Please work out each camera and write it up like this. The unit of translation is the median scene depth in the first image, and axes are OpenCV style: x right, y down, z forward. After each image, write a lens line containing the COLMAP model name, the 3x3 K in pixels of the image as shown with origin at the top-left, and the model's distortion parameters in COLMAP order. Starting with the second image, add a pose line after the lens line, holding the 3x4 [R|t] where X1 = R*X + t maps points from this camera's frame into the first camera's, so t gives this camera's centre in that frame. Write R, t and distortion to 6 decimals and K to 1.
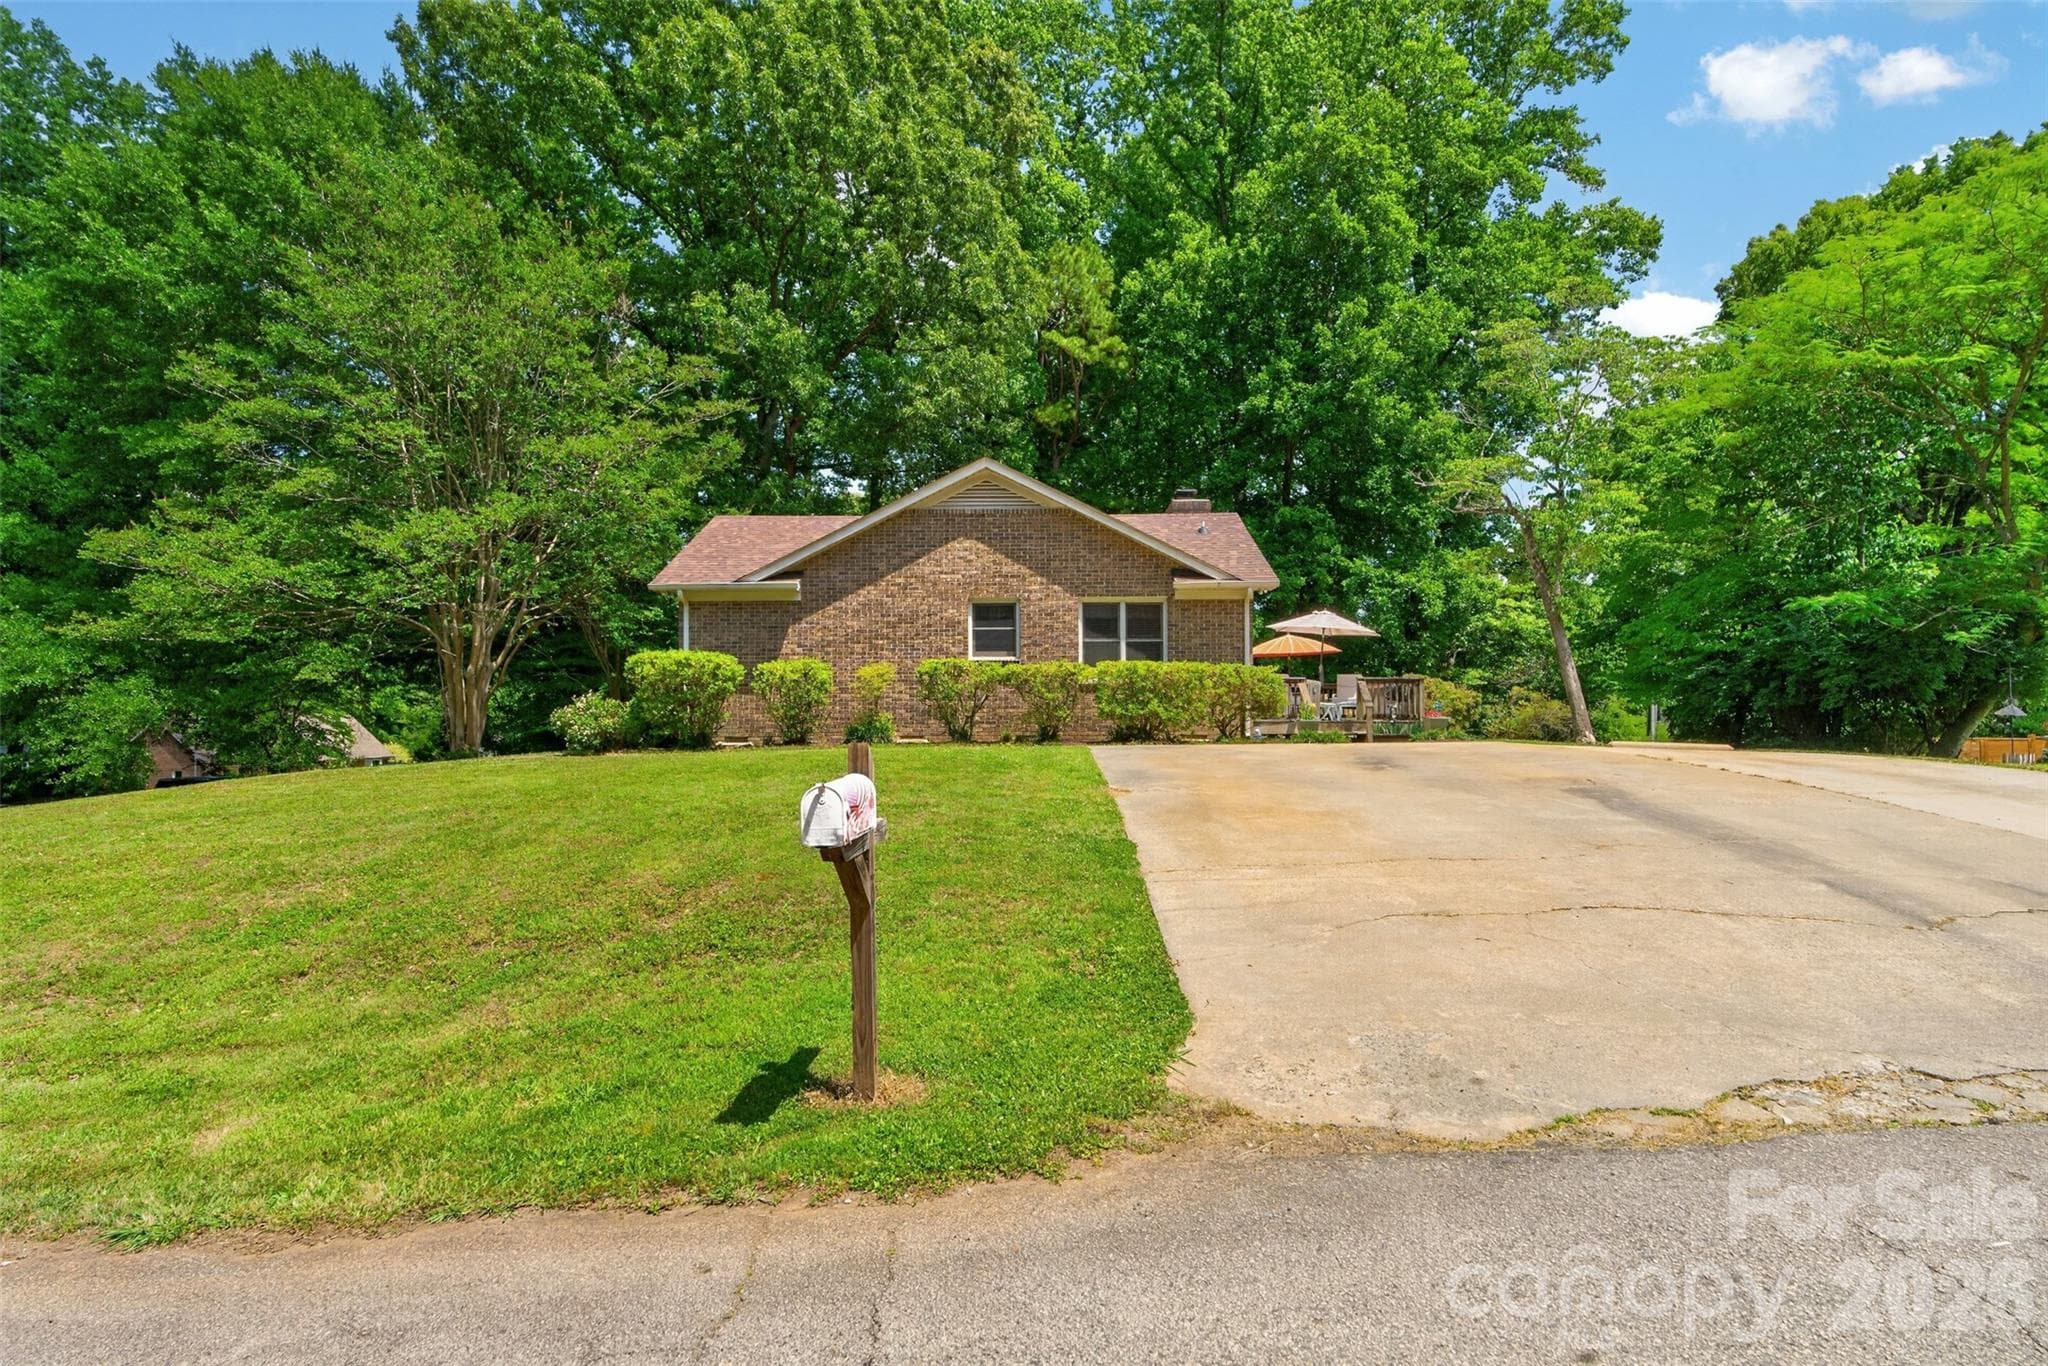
lens RADIAL K [[963.5, 0, 1024.0], [0, 963.5, 683.0], [0, 0, 1]] dist [-0.001091, -0.000024]
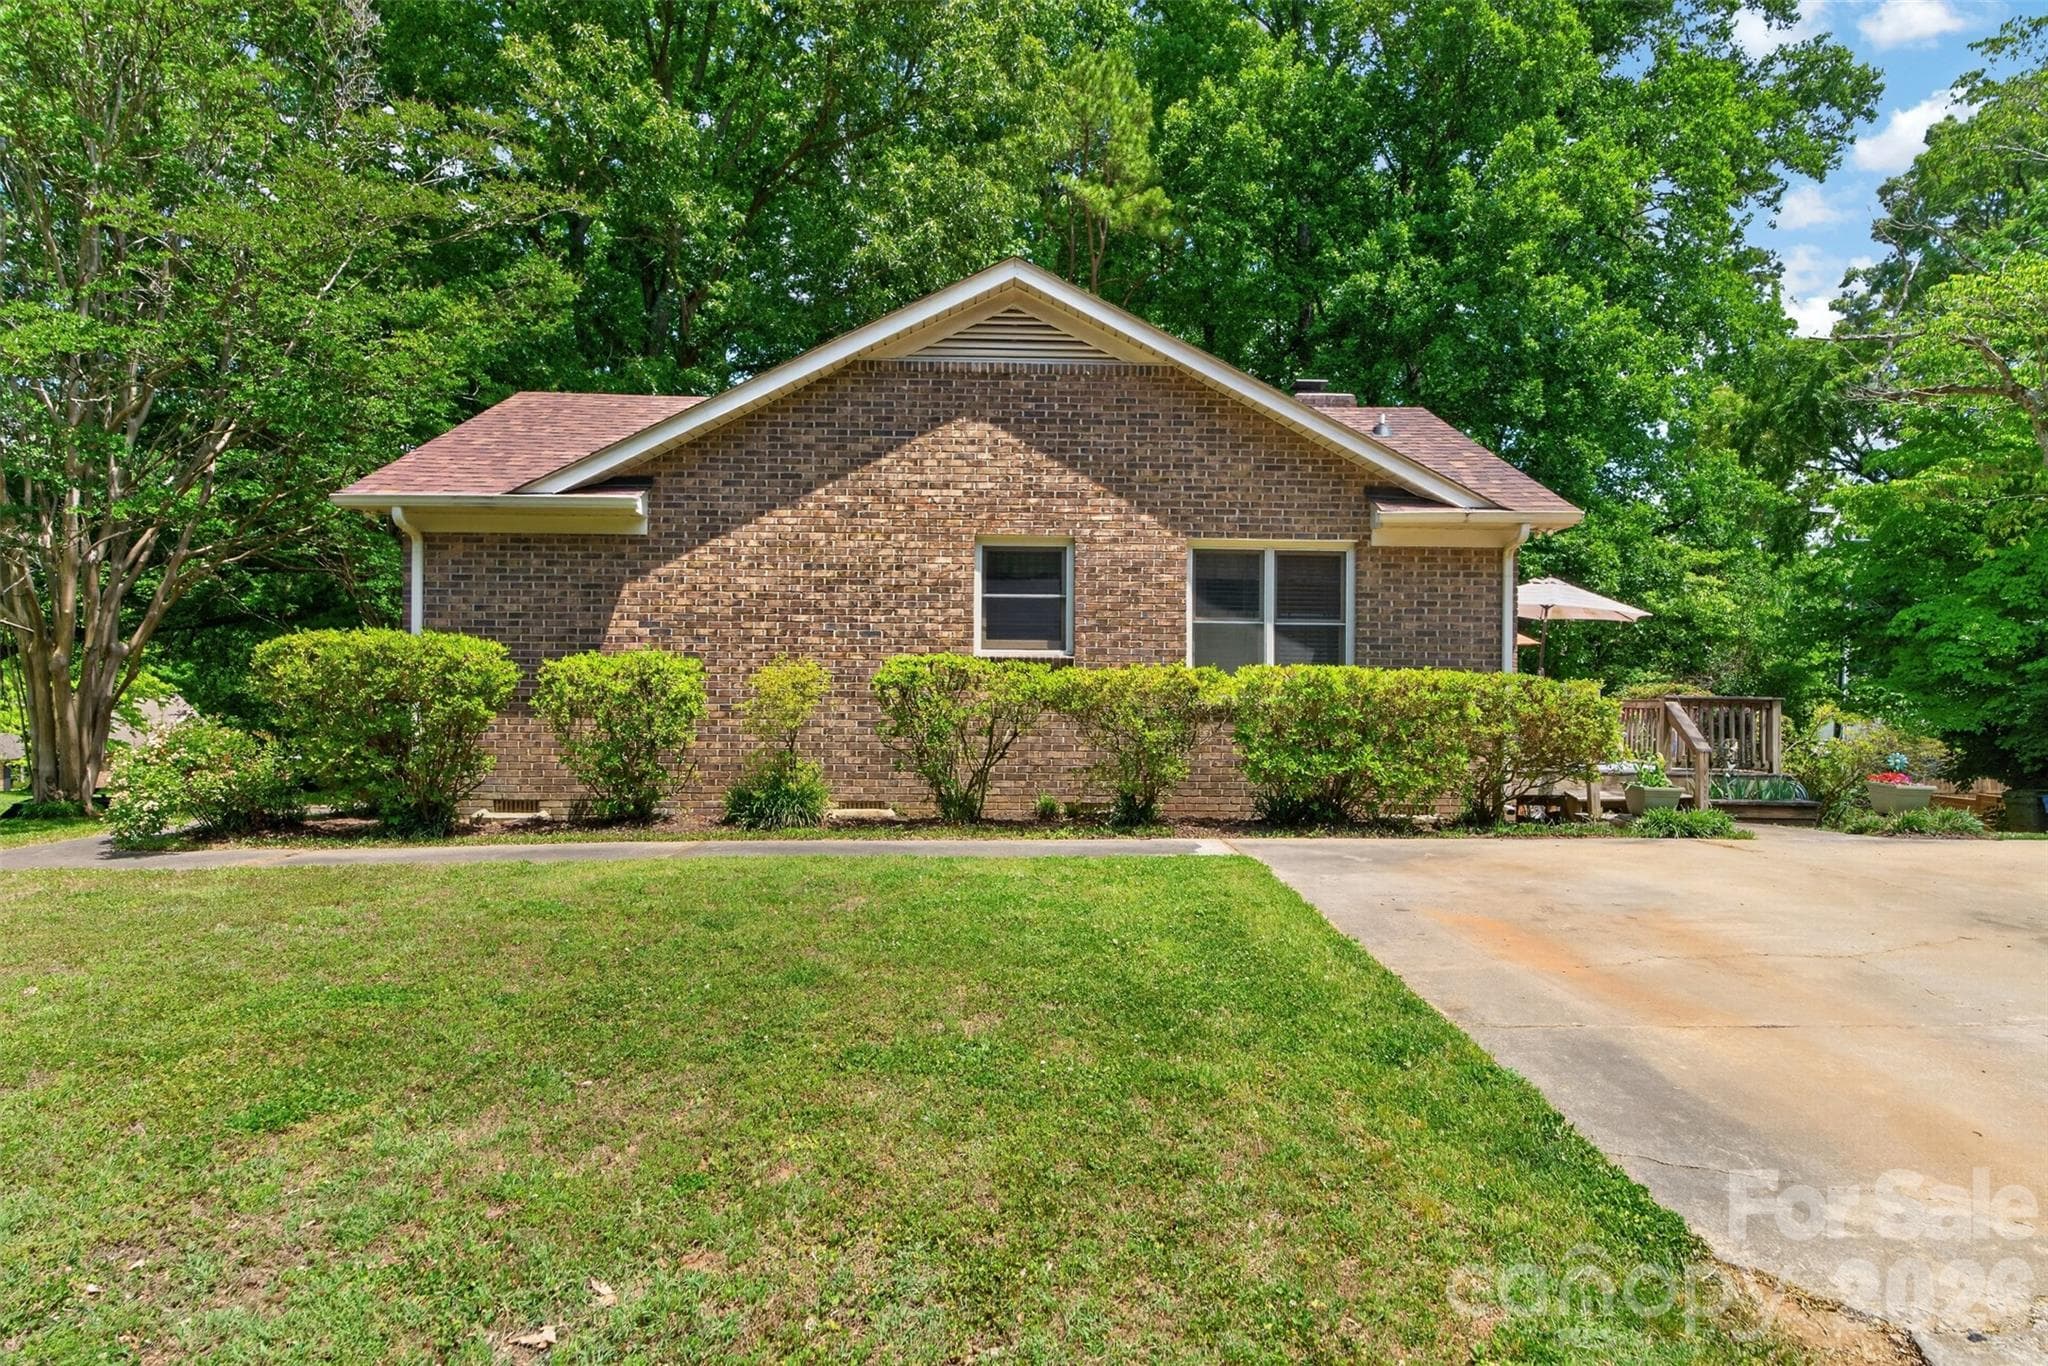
lens RADIAL K [[963.5, 0, 1024.0], [0, 963.5, 683.0], [0, 0, 1]] dist [-0.001091, -0.000024]
pose [[0.998518, 0.012096, 0.053062, -0.057969], [-0.013424, 0.999604, 0.024750, -0.022274], [-0.052741, -0.025426, 0.998284, 0.478647]]
